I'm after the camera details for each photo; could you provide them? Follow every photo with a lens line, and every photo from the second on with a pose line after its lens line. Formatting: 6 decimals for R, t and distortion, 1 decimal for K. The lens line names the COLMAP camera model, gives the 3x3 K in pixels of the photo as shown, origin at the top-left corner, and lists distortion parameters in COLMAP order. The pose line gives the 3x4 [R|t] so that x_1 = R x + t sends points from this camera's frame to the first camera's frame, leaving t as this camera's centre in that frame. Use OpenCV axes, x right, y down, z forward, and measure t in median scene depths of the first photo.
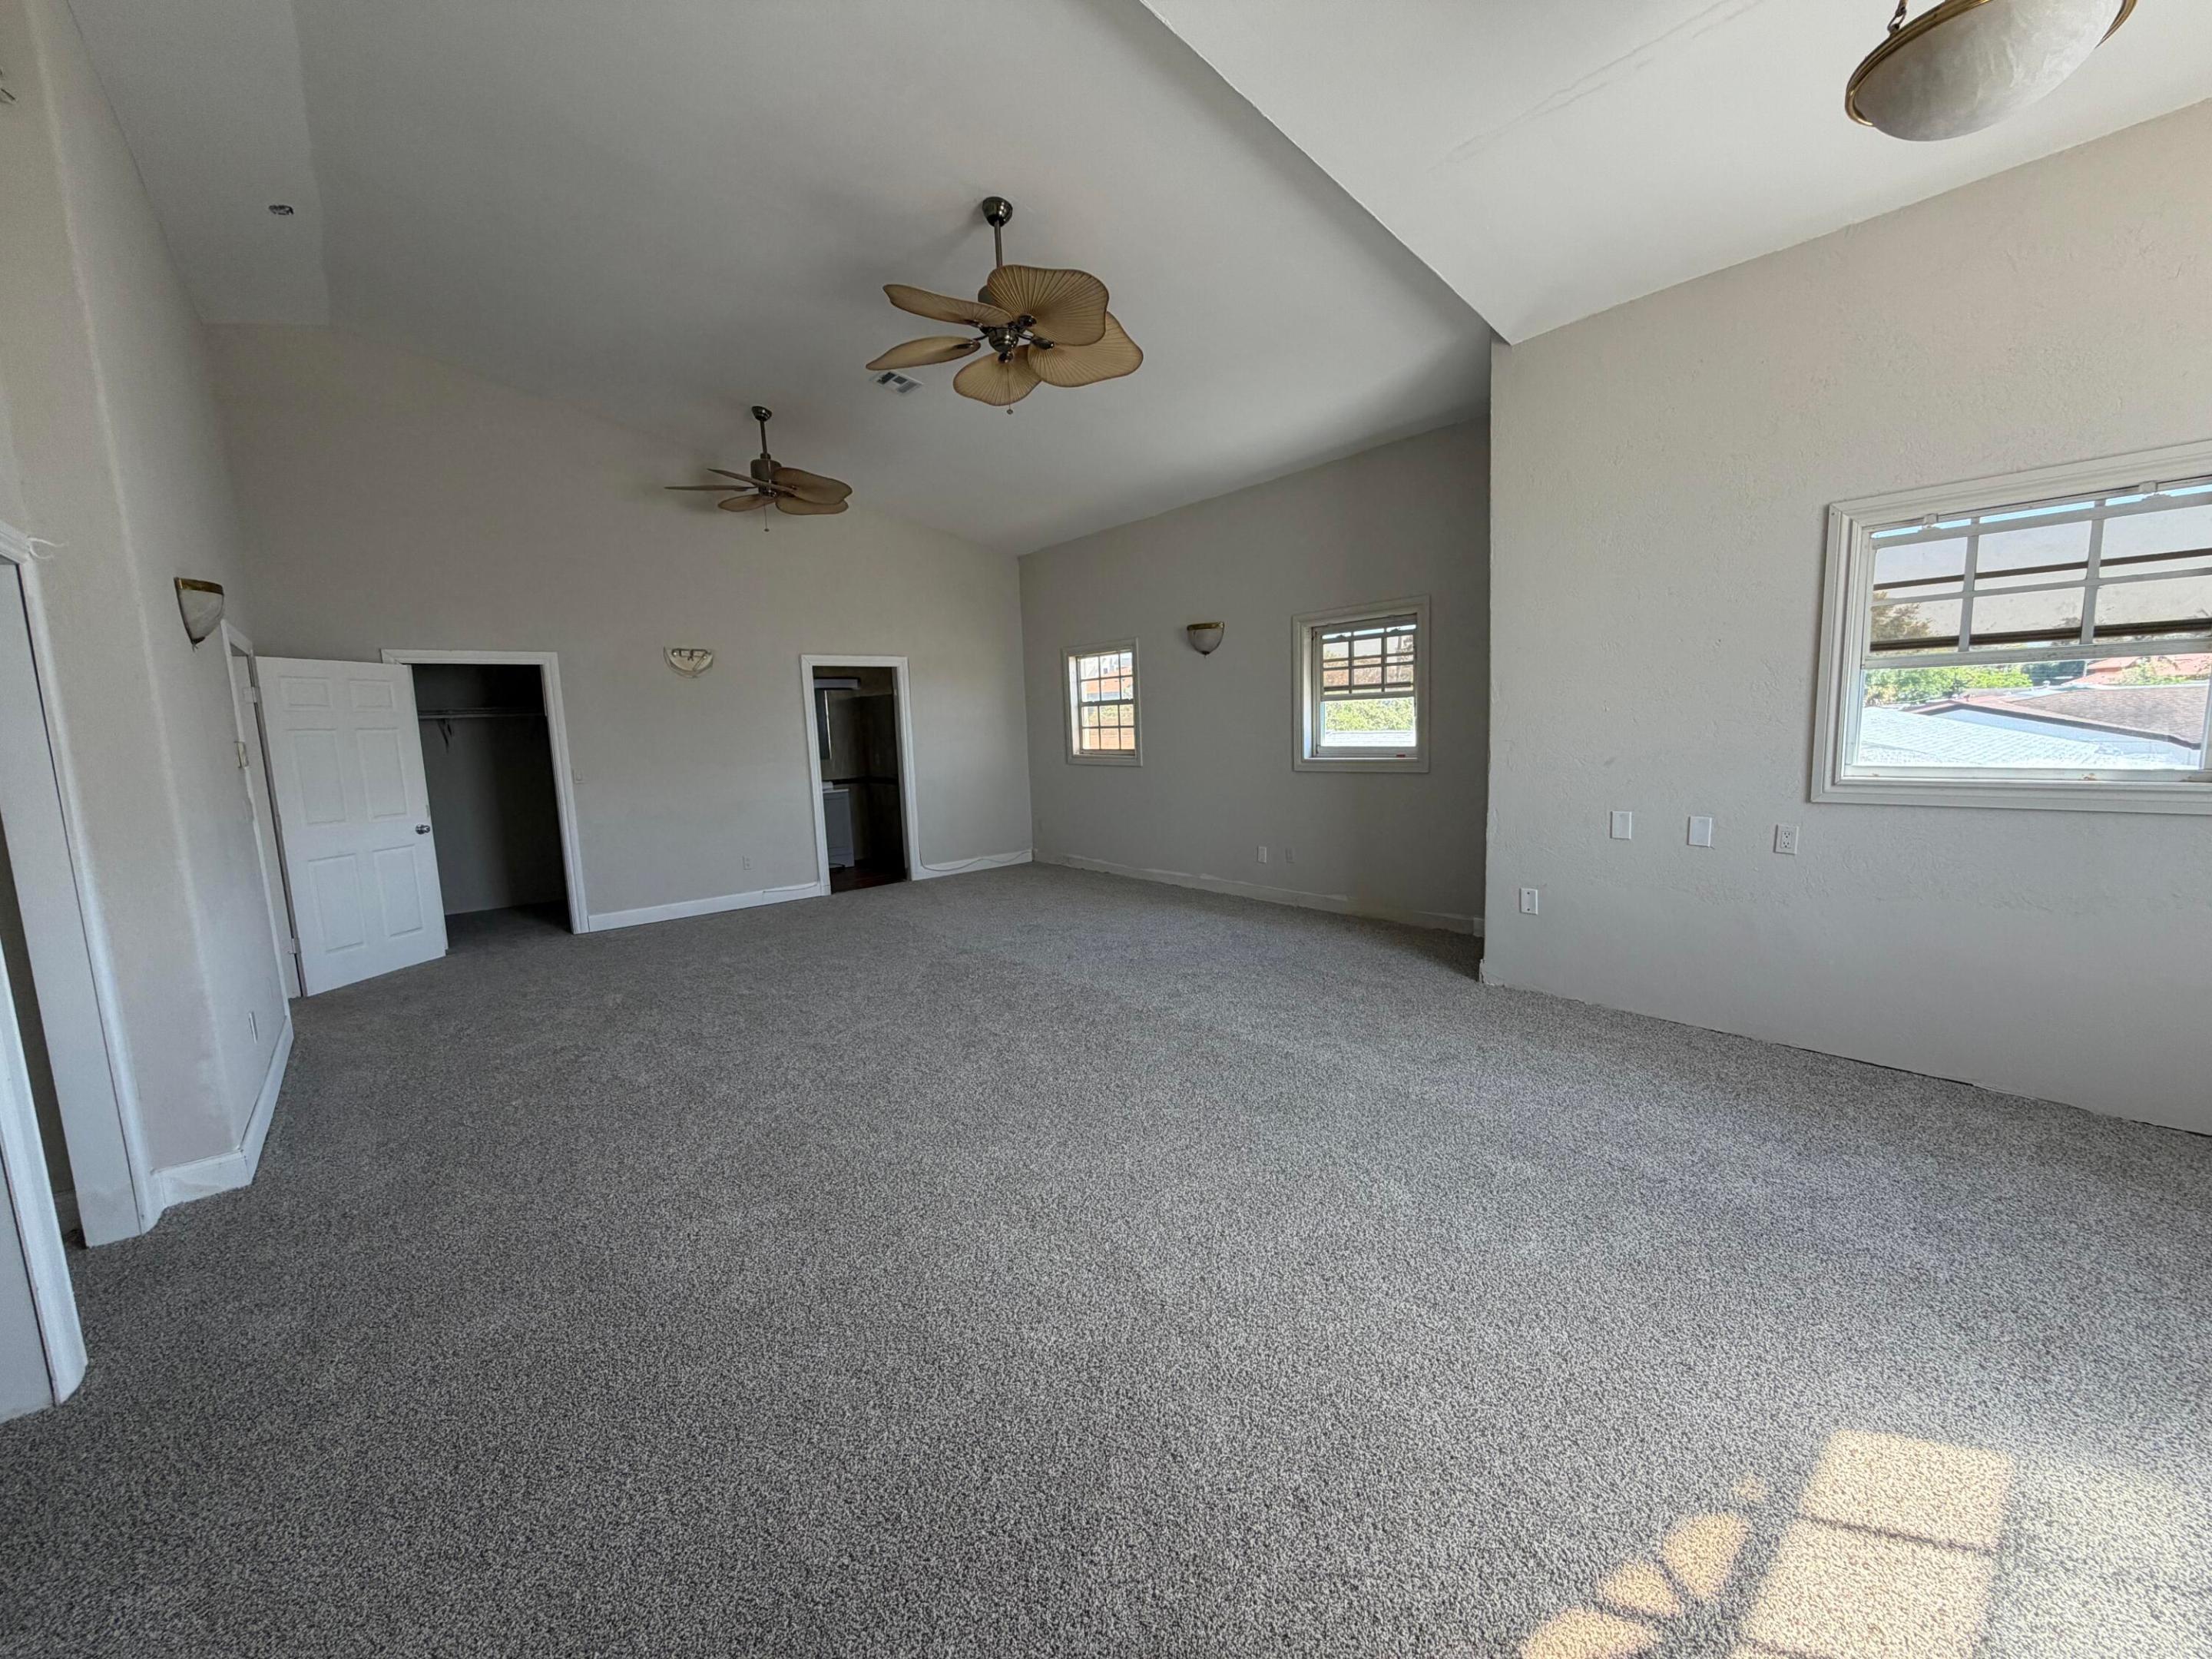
lens RADIAL K [[882.2, 0, 1101.0], [0, 882.2, 830.3], [0, 0, 1]] dist [-0.000288, 0.000536]
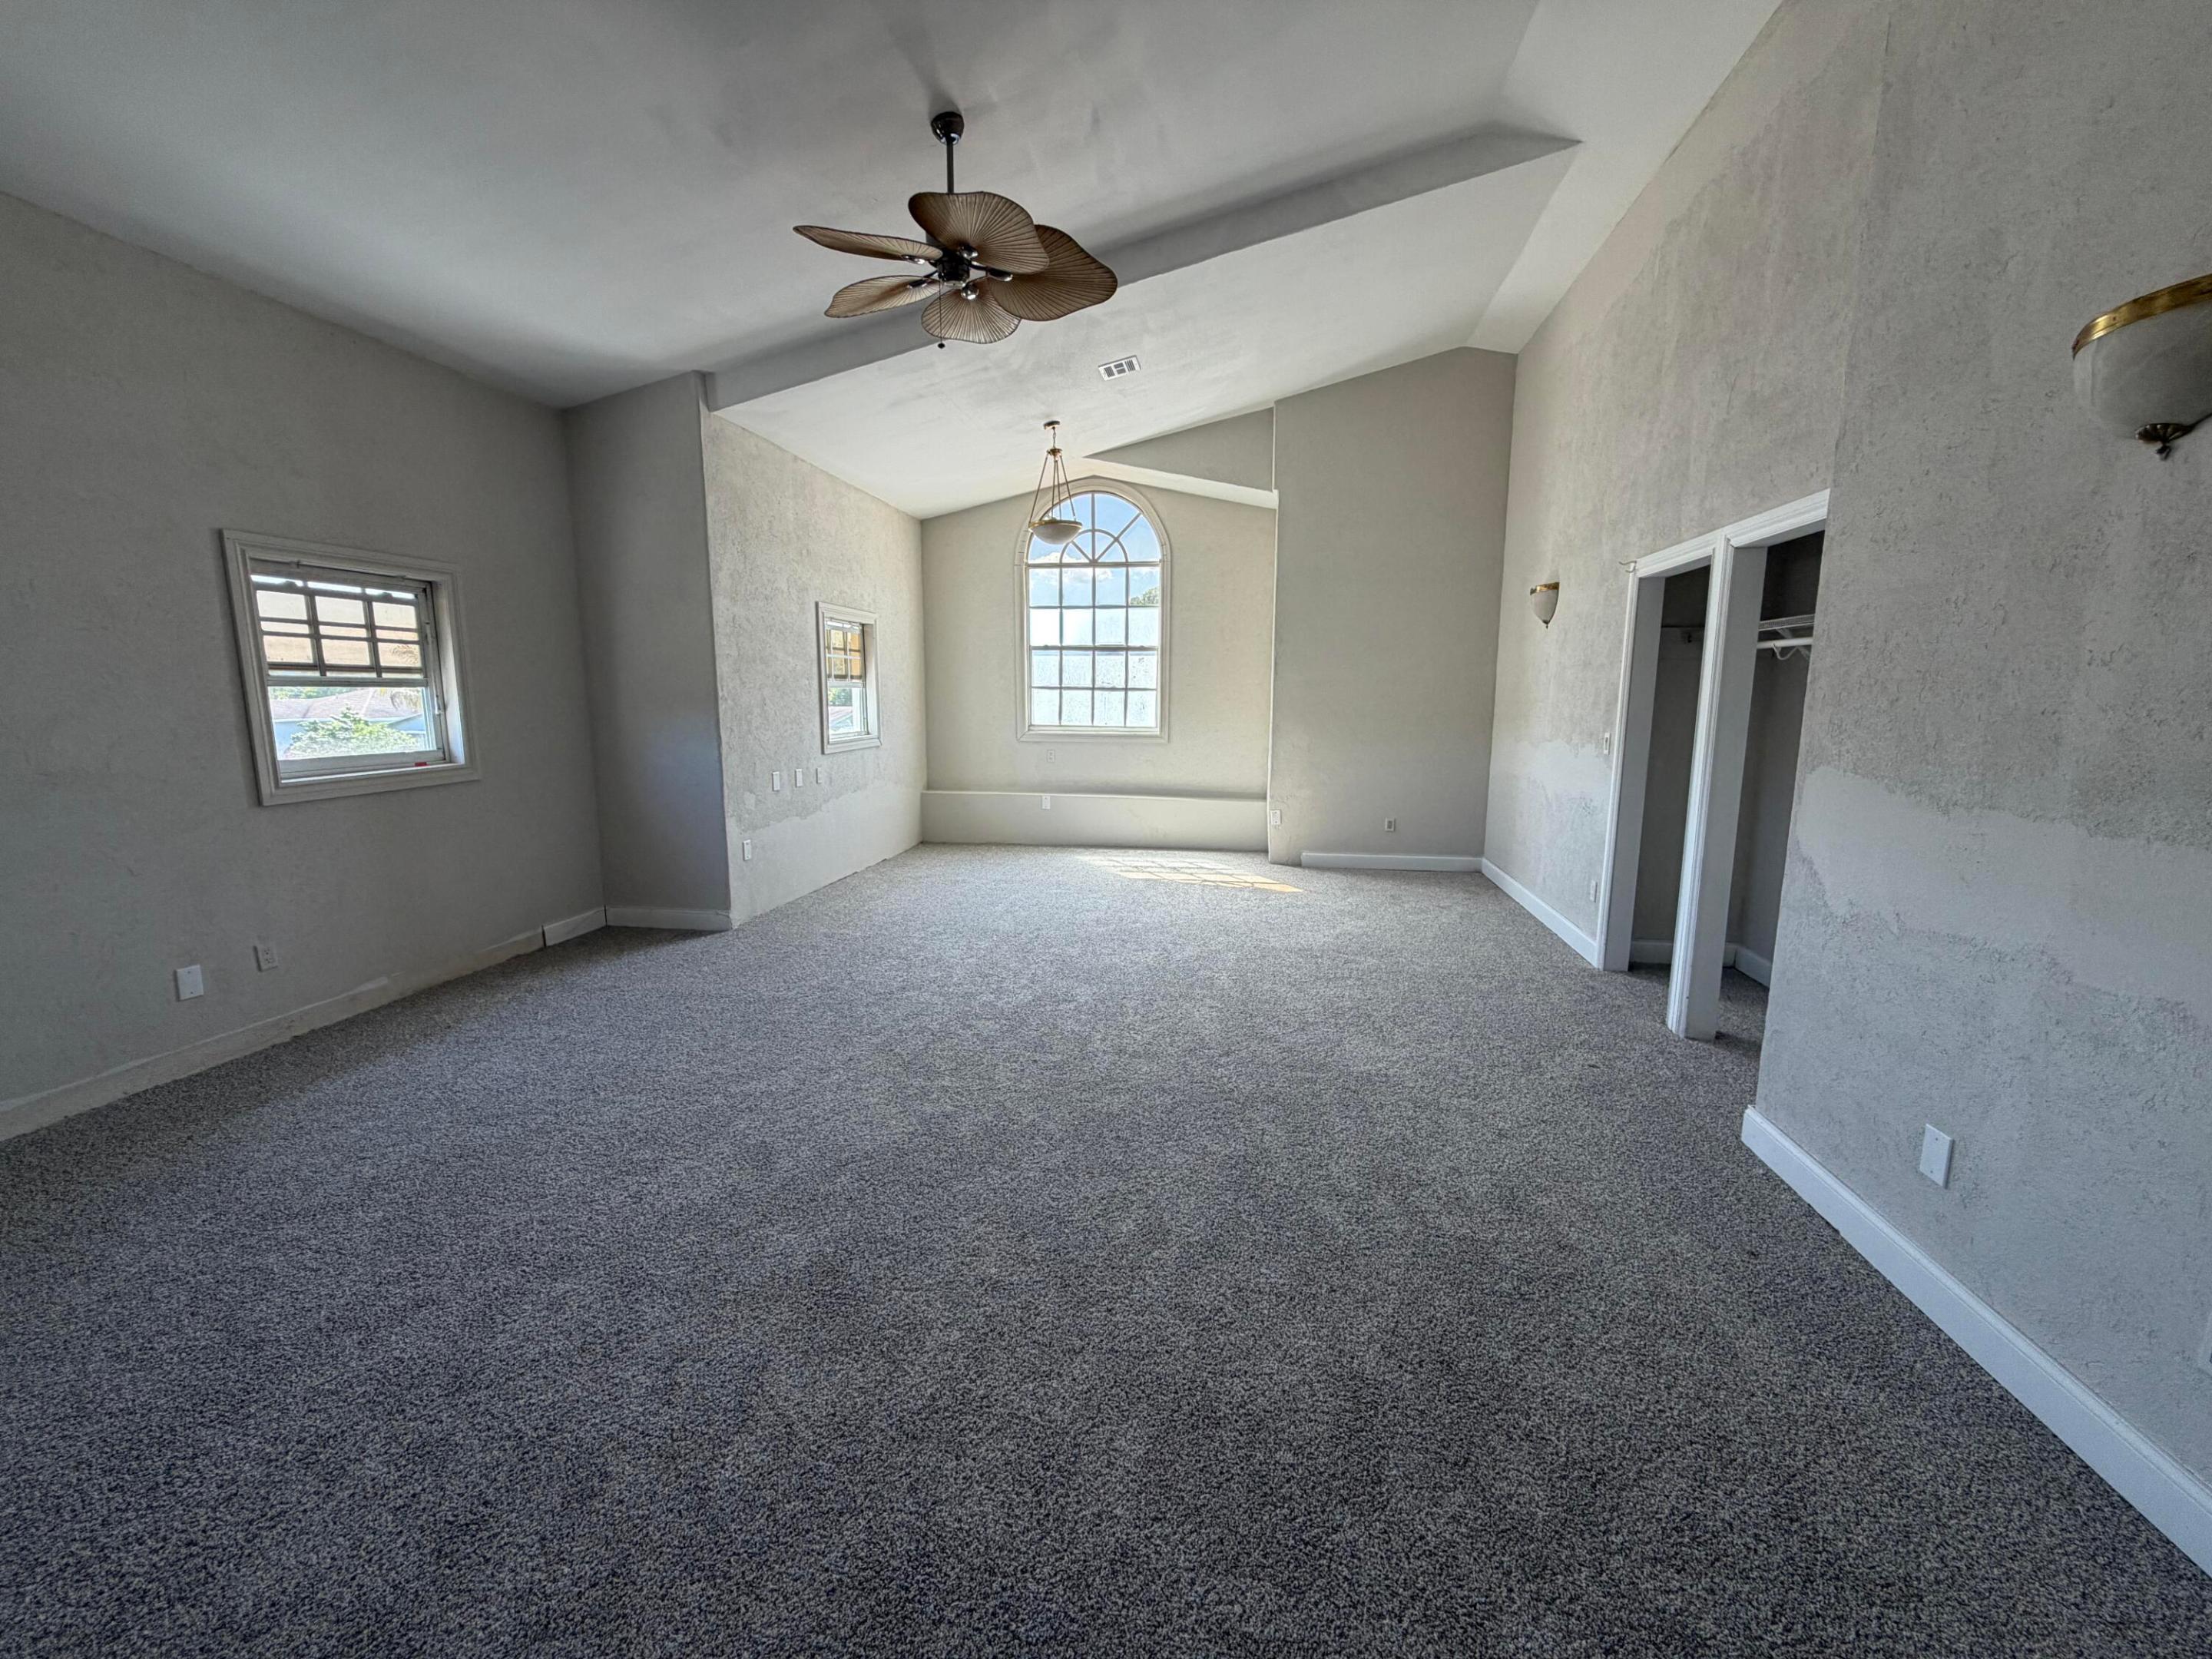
lens RADIAL K [[882.2, 0, 1100.9], [0, 882.2, 830.7], [0, 0, 1]] dist [-0.000288, 0.000536]
pose [[-0.650825, -0.072853, 0.755725, -0.911836], [0.128186, 0.970551, 0.203956, -0.159378], [-0.748328, 0.229613, -0.622320, 1.537775]]
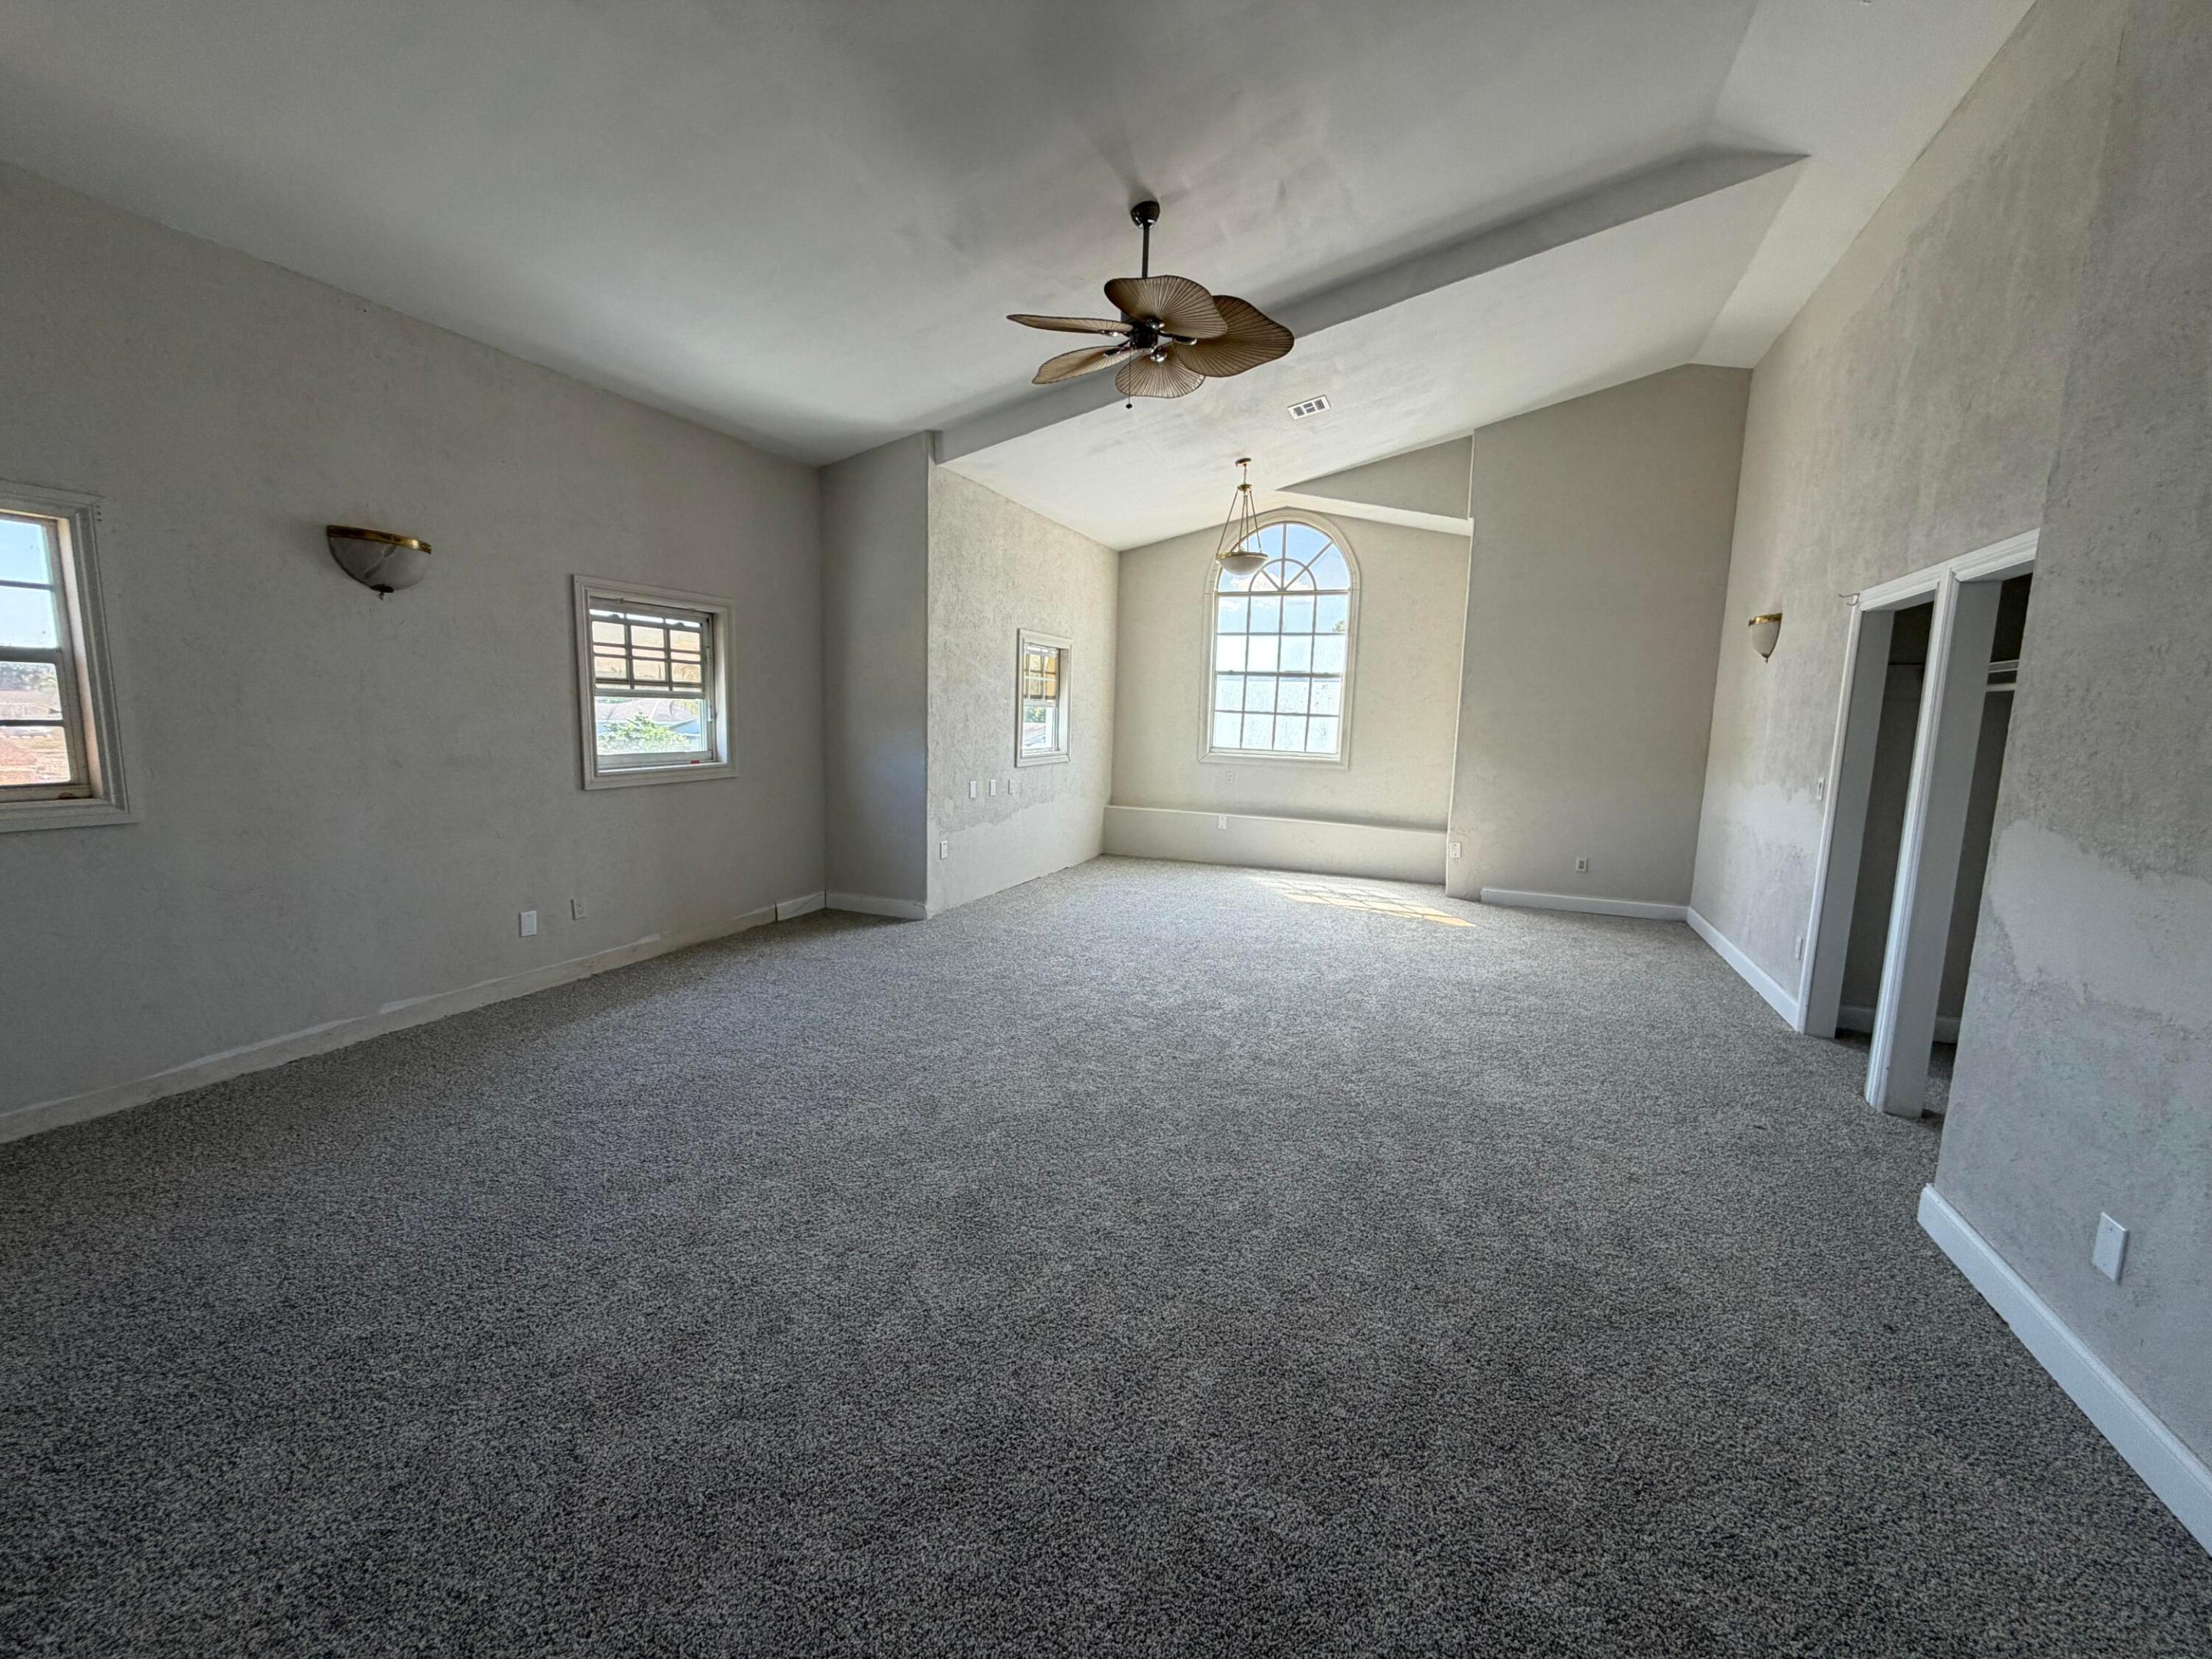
lens RADIAL K [[882.2, 0, 1100.8], [0, 882.2, 830.6], [0, 0, 1]] dist [-0.000288, 0.000536]
pose [[-0.467191, -0.086357, 0.879929, -0.999583], [0.110693, 0.981676, 0.155114, -0.161702], [-0.877200, 0.169870, -0.449071, 1.547616]]
